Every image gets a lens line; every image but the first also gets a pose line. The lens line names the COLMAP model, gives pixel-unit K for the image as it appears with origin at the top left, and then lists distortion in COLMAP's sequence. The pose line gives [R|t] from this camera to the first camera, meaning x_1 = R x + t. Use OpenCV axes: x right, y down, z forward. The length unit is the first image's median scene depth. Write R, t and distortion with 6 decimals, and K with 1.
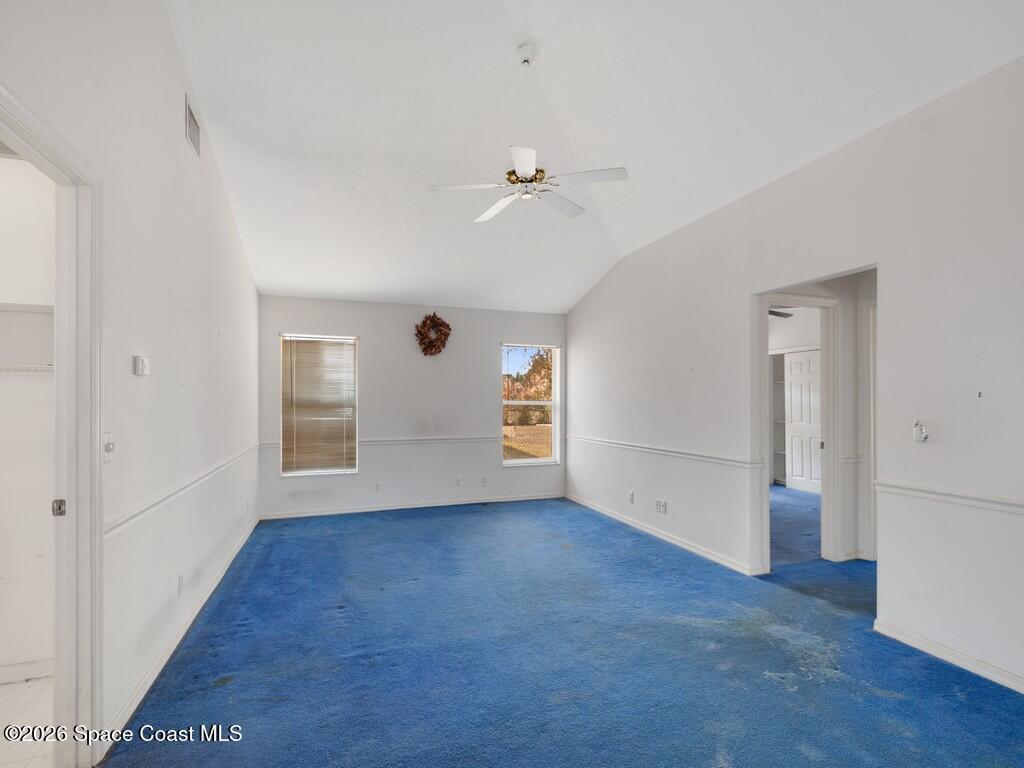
lens RADIAL K [[469.2, 0, 511.3], [0, 469.2, 390.2], [0, 0, 1]] dist [-0.000763, 0.000493]
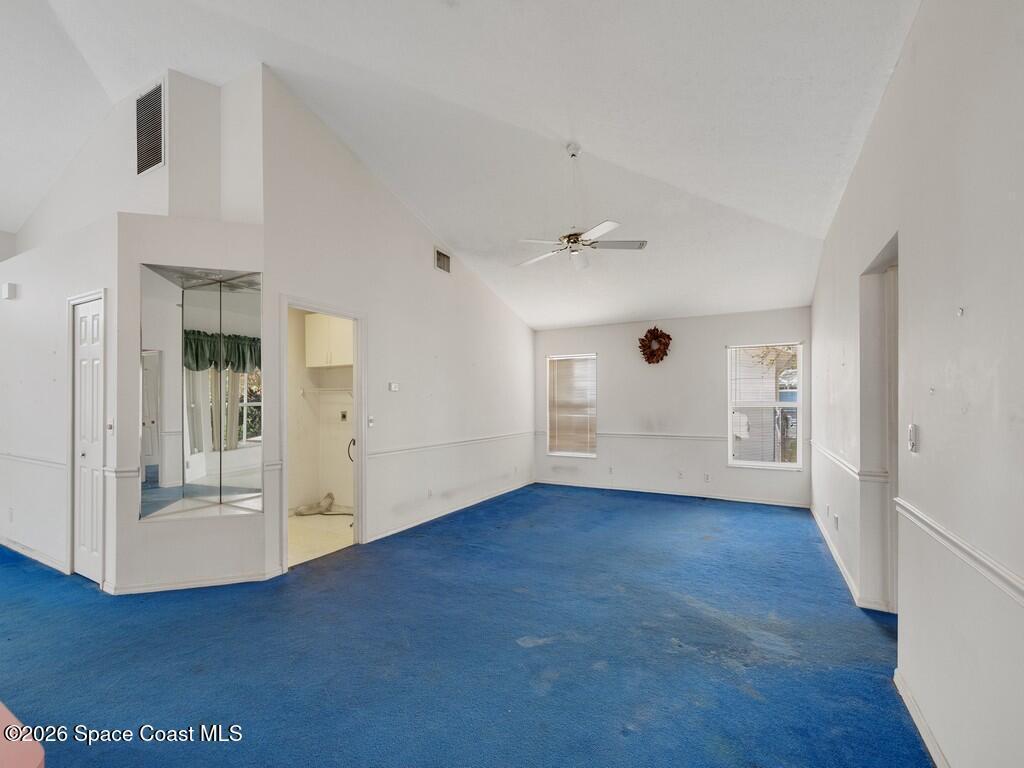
lens RADIAL K [[446.3, 0, 507.6], [0, 446.3, 396.9], [0, 0, 1]] dist [0.000890, 0.000073]
pose [[0.666247, -0.010482, -0.745657, 0.440501], [0.018755, 0.999820, 0.002702, -0.000585], [0.745495, -0.015785, 0.666324, -0.009421]]
